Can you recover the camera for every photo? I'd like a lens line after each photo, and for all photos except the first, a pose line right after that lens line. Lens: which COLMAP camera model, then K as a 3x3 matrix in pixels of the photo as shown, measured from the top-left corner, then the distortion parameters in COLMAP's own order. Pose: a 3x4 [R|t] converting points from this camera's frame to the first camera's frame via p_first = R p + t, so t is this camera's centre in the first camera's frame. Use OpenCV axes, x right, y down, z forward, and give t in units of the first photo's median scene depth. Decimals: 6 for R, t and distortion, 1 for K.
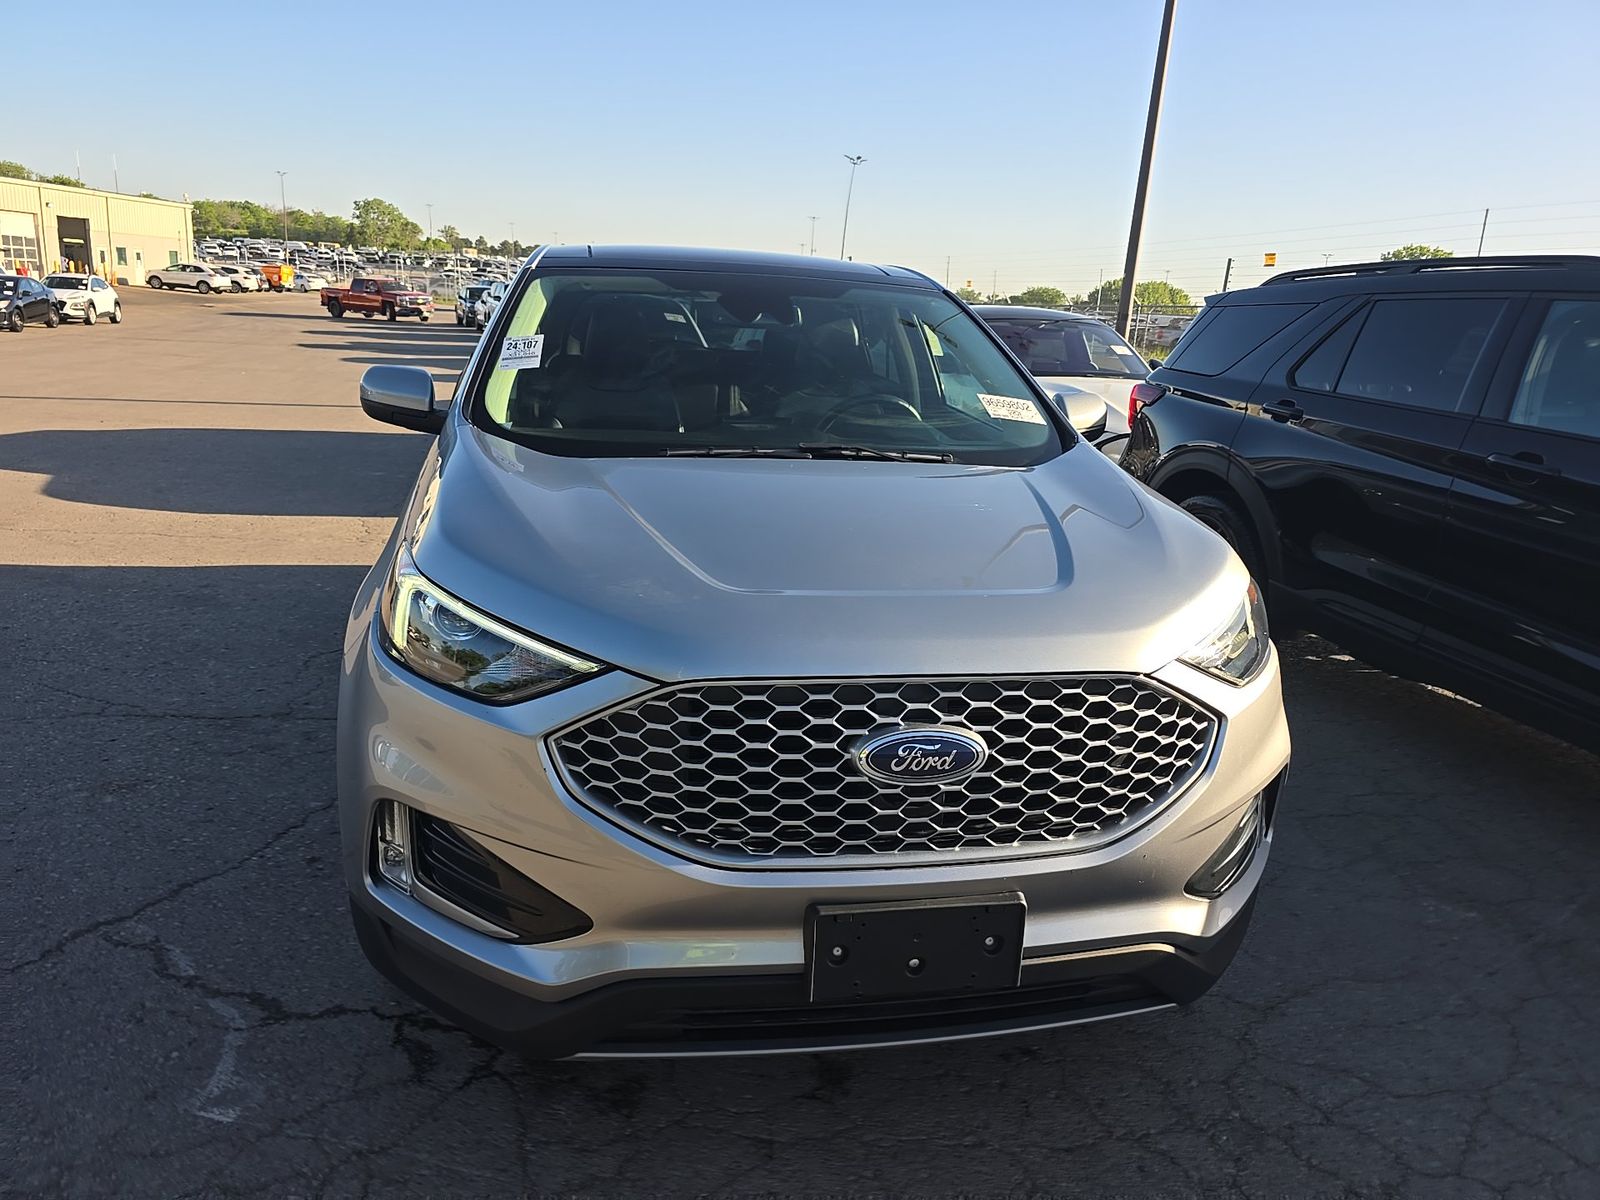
lens RADIAL K [[1098.0, 0, 806.7], [0, 1098.0, 600.5], [0, 0, 1]] dist [0.063917, -0.059013]
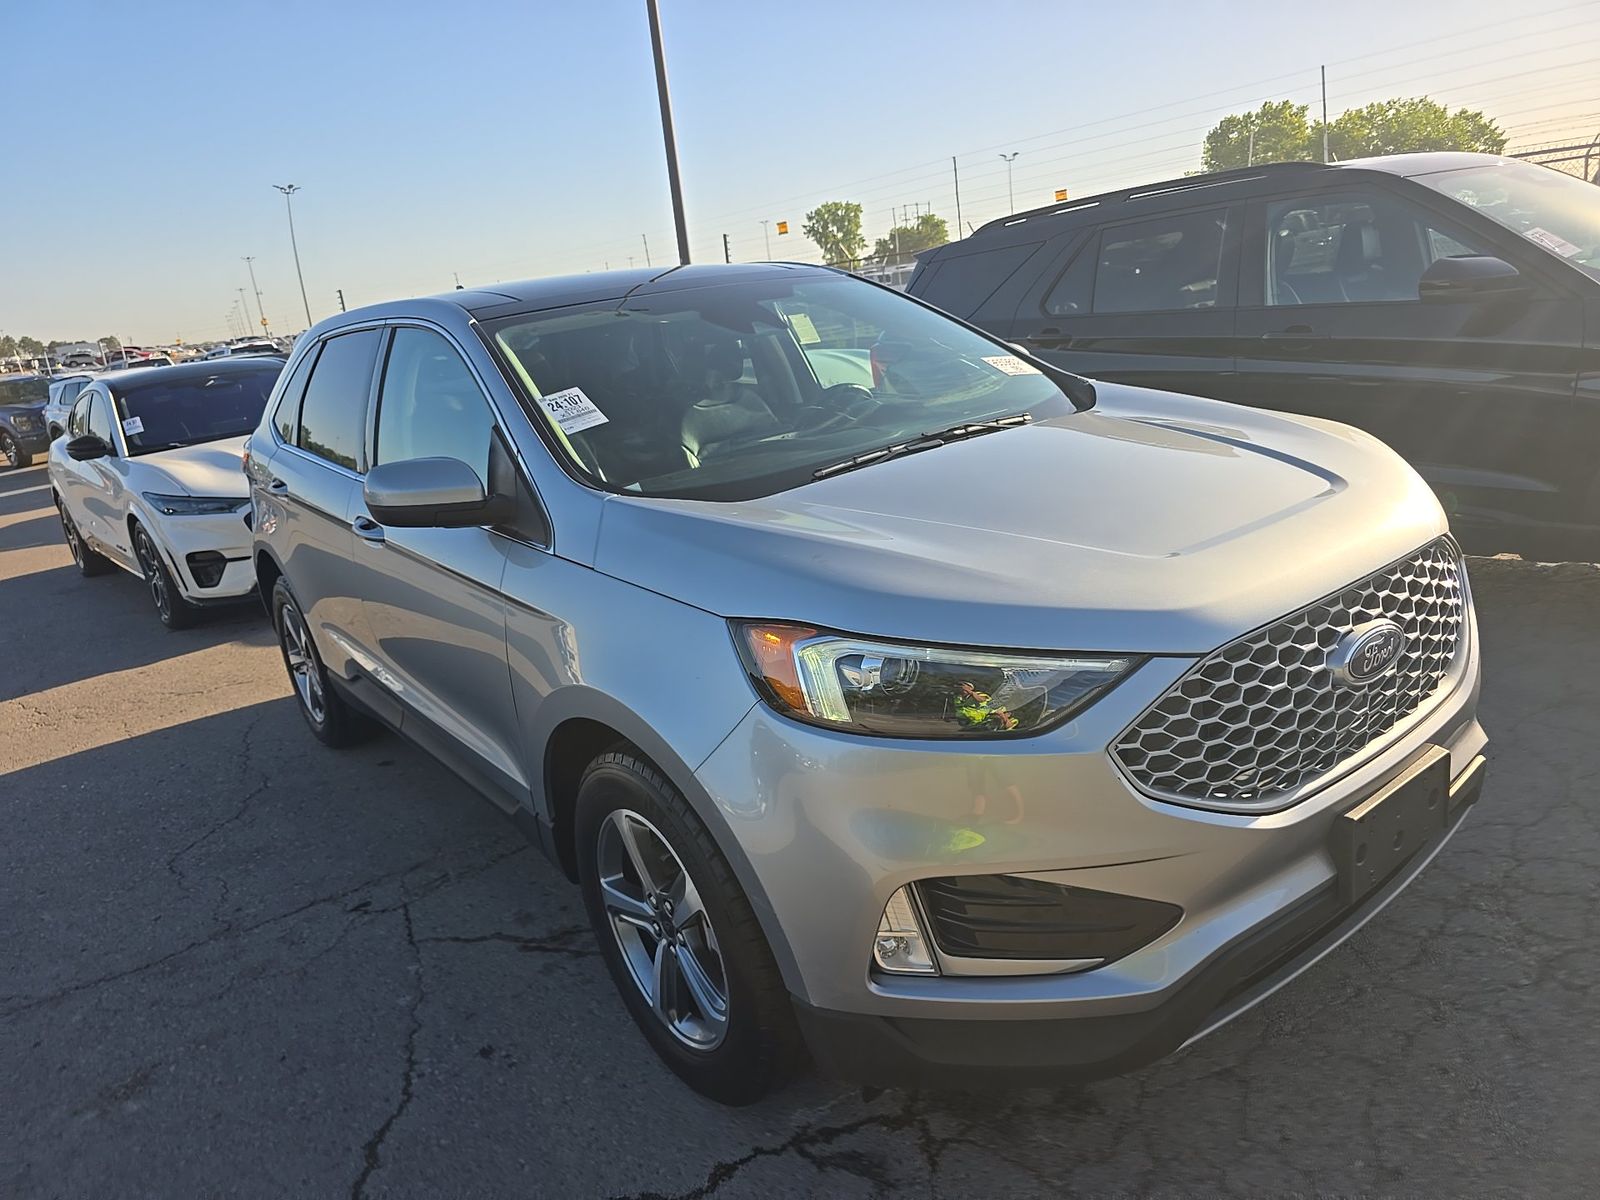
lens RADIAL K [[1098.0, 0, 806.7], [0, 1098.0, 600.5], [0, 0, 1]] dist [0.063917, -0.059013]
pose [[0.877614, -0.278718, 0.390013, -0.777760], [0.279219, 0.958551, 0.056714, -0.122770], [-0.389655, 0.059126, 0.919061, 0.196164]]
